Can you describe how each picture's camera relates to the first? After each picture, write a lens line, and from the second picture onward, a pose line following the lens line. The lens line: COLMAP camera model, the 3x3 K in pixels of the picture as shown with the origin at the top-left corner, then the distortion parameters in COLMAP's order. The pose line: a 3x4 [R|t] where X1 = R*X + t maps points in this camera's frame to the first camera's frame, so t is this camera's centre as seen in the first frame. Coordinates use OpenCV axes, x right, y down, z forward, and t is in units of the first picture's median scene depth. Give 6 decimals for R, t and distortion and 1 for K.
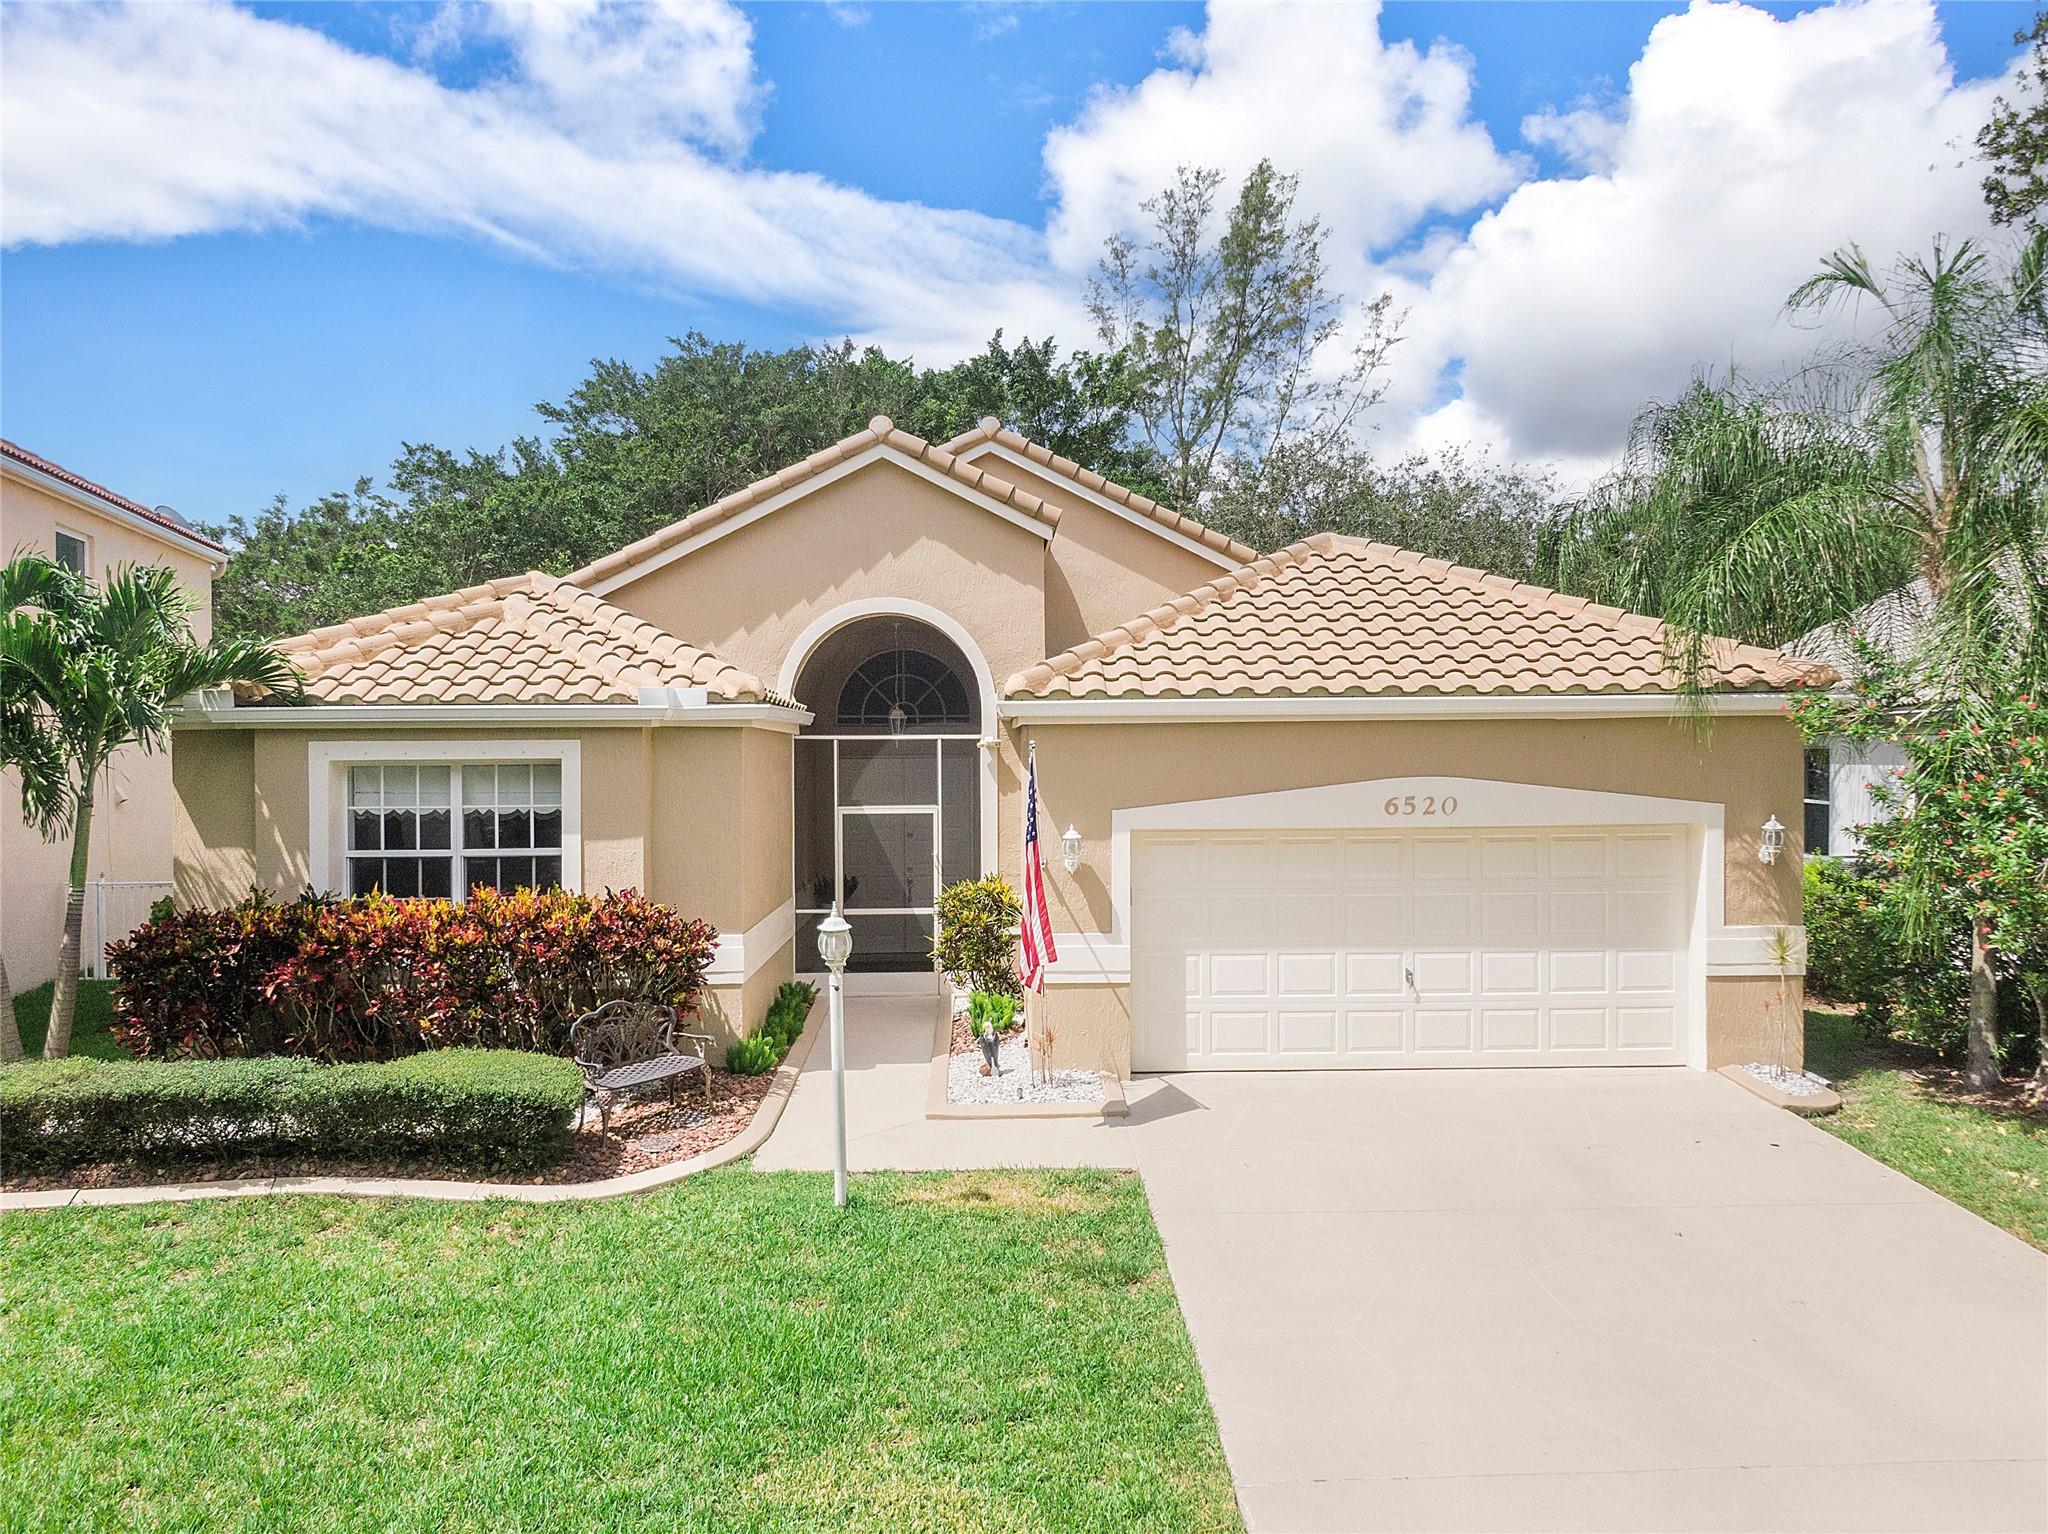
lens RADIAL K [[1475.3, 0, 1024.0], [0, 1475.3, 767.0], [0, 0, 1]] dist [0.055765, -0.105791]
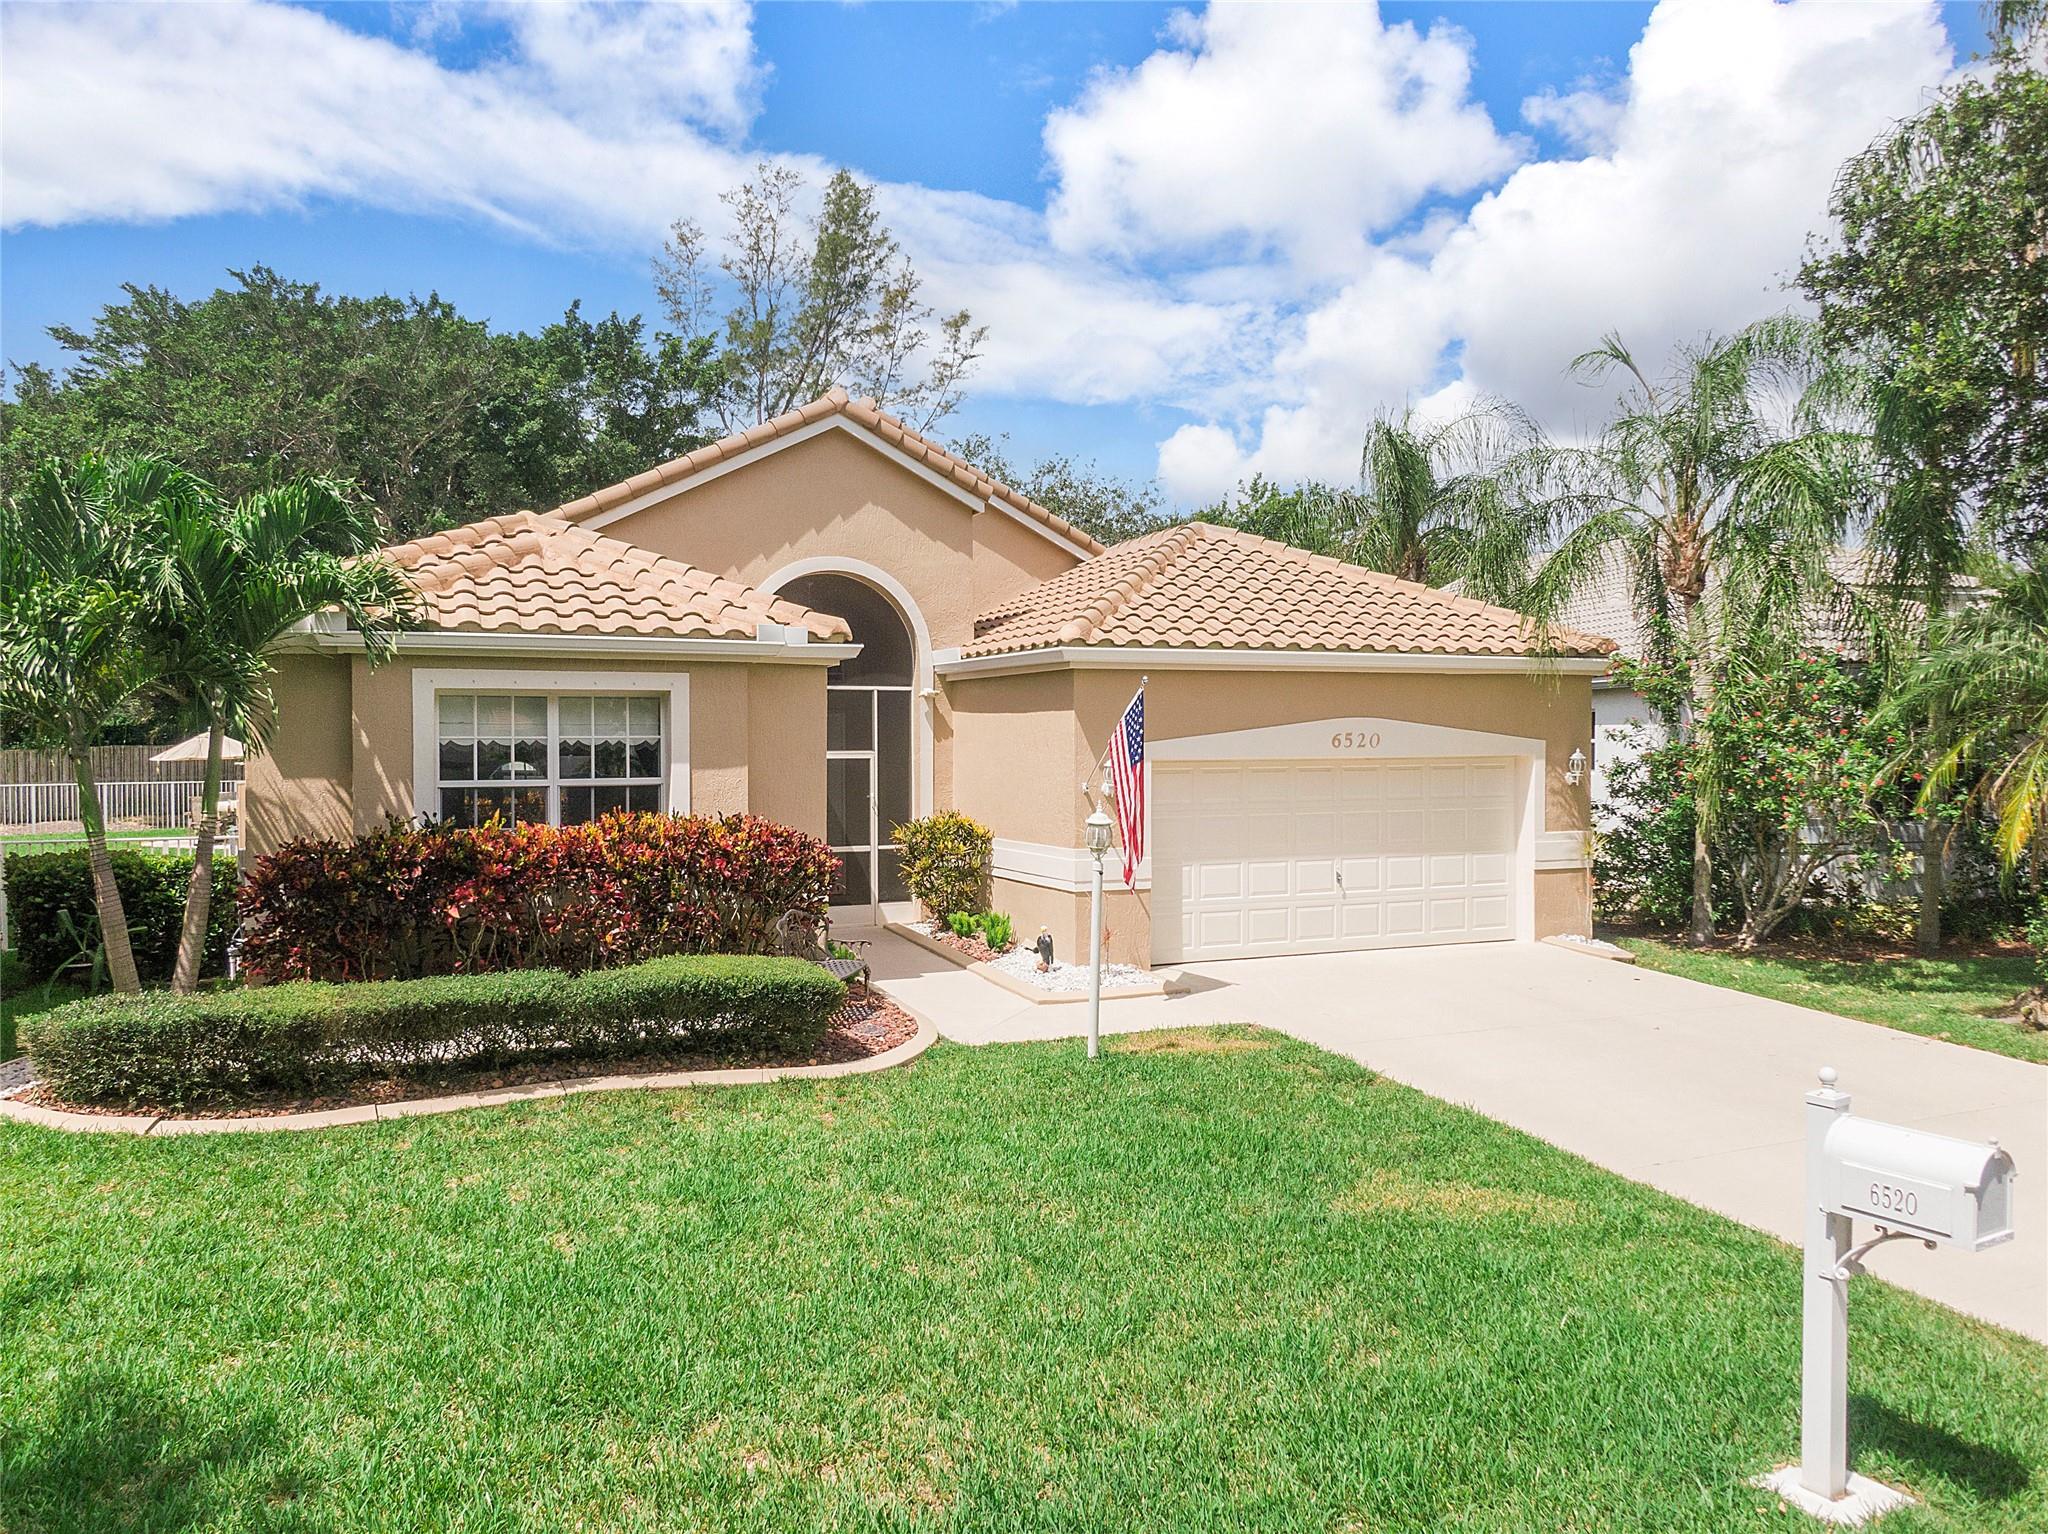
lens RADIAL K [[1473.5, 0, 1019.5], [0, 1473.5, 752.7], [0, 0, 1]] dist [0.040888, -0.065428]
pose [[0.926388, 0.001529, 0.376568, -0.468789], [0.001611, 0.999967, -0.008024, 0.046017], [-0.376567, 0.008040, 0.926354, -0.056177]]
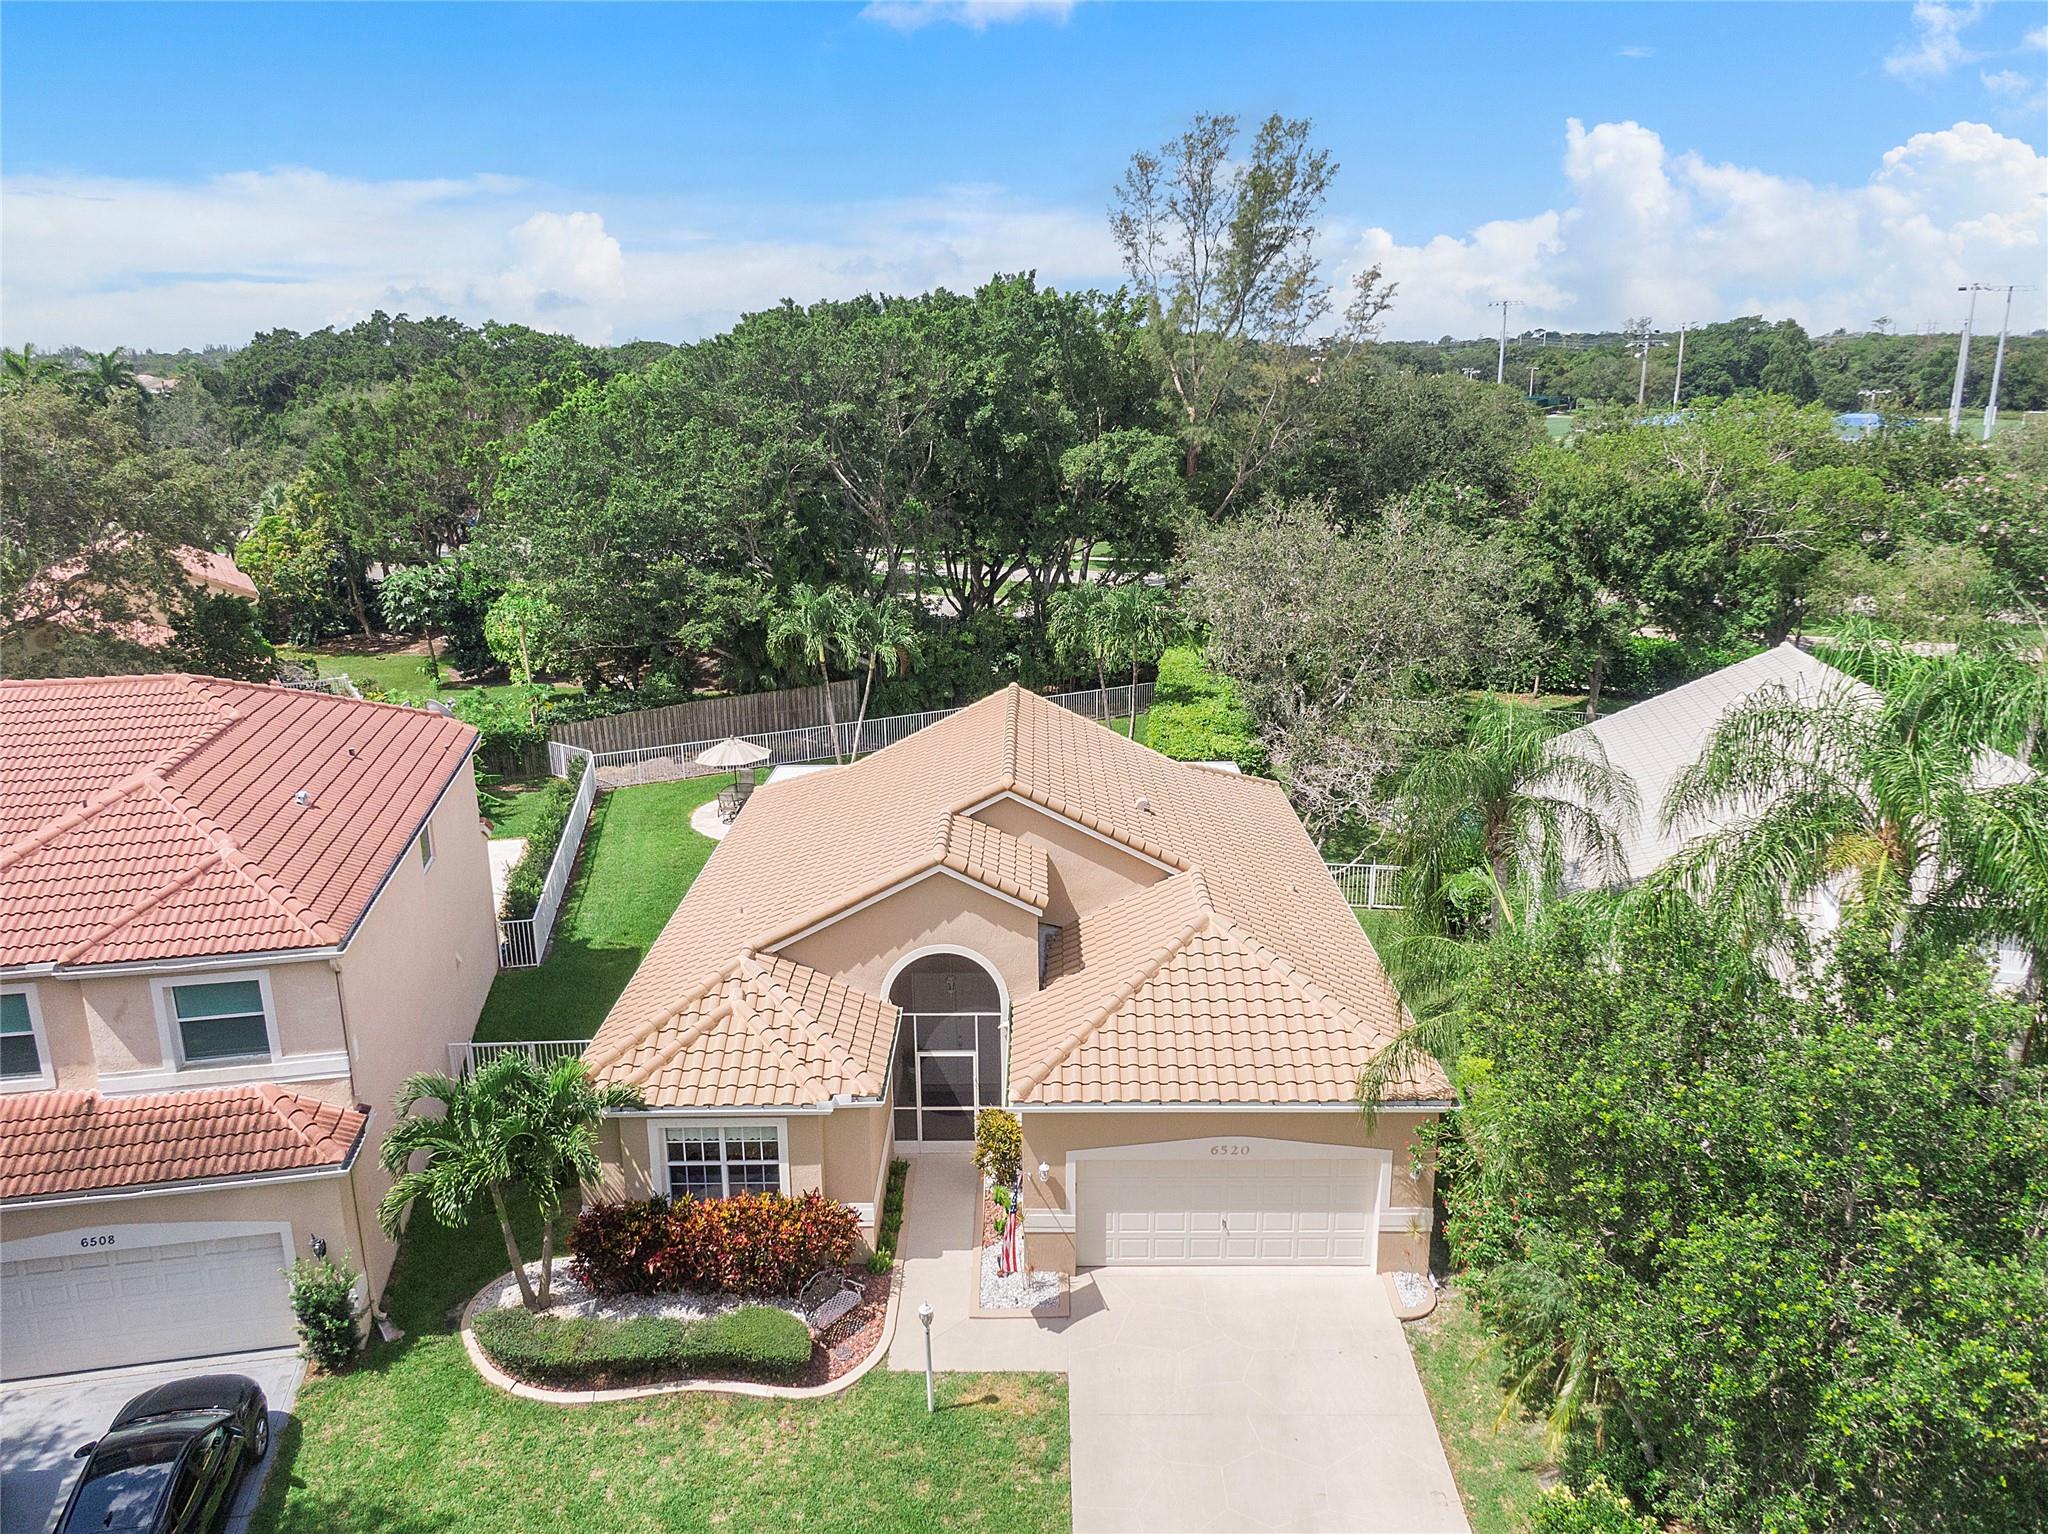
lens RADIAL K [[1473.5, 0, 1019.5], [0, 1473.5, 752.7], [0, 0, 1]] dist [0.040888, -0.065428]
pose [[0.999292, 0.004053, -0.037393, 0.068518], [0.005580, 0.967200, 0.253955, -0.938365], [0.037196, -0.253984, 0.966493, -0.697018]]
